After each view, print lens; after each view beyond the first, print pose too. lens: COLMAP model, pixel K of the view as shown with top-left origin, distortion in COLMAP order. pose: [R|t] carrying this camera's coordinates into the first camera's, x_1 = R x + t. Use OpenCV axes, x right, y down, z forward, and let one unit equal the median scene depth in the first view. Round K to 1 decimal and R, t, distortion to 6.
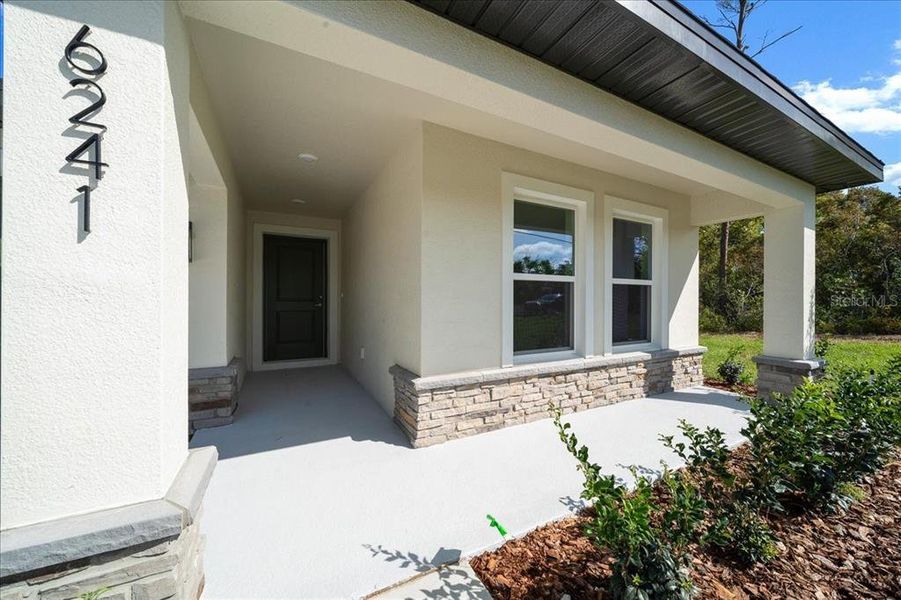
lens RADIAL K [[329.5, 0, 450.5], [0, 329.5, 300.0], [0, 0, 1]] dist [0.000925, 0.000008]
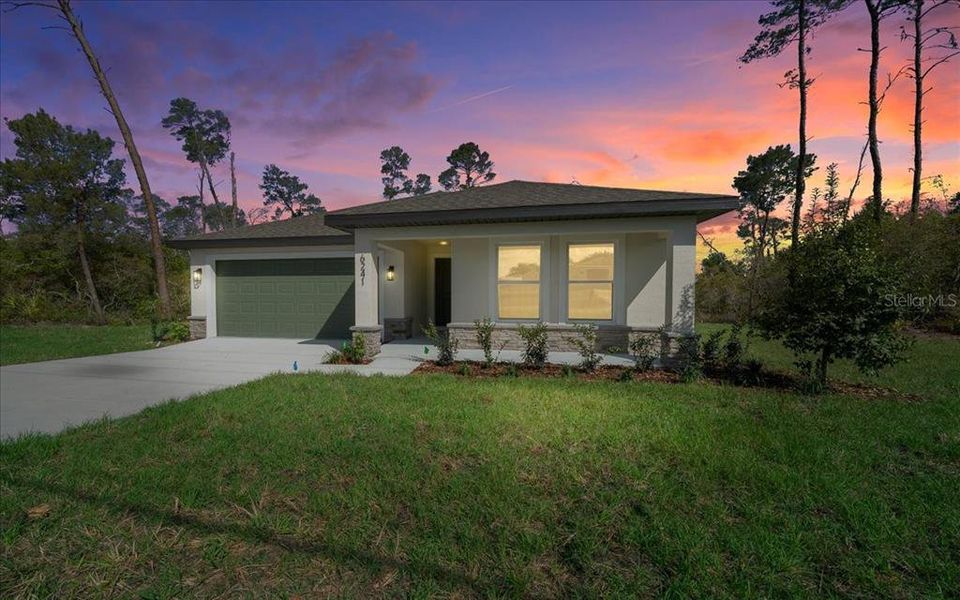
lens RADIAL K [[393.8, 0, 440.2], [0, 393.8, 305.6], [0, 0, 1]] dist [-0.001451, -0.000295]
pose [[0.768037, 0.017832, -0.640157, 1.396972], [0.004484, 0.999438, 0.033220, -0.007438], [0.640390, -0.028385, 0.767525, -1.108109]]
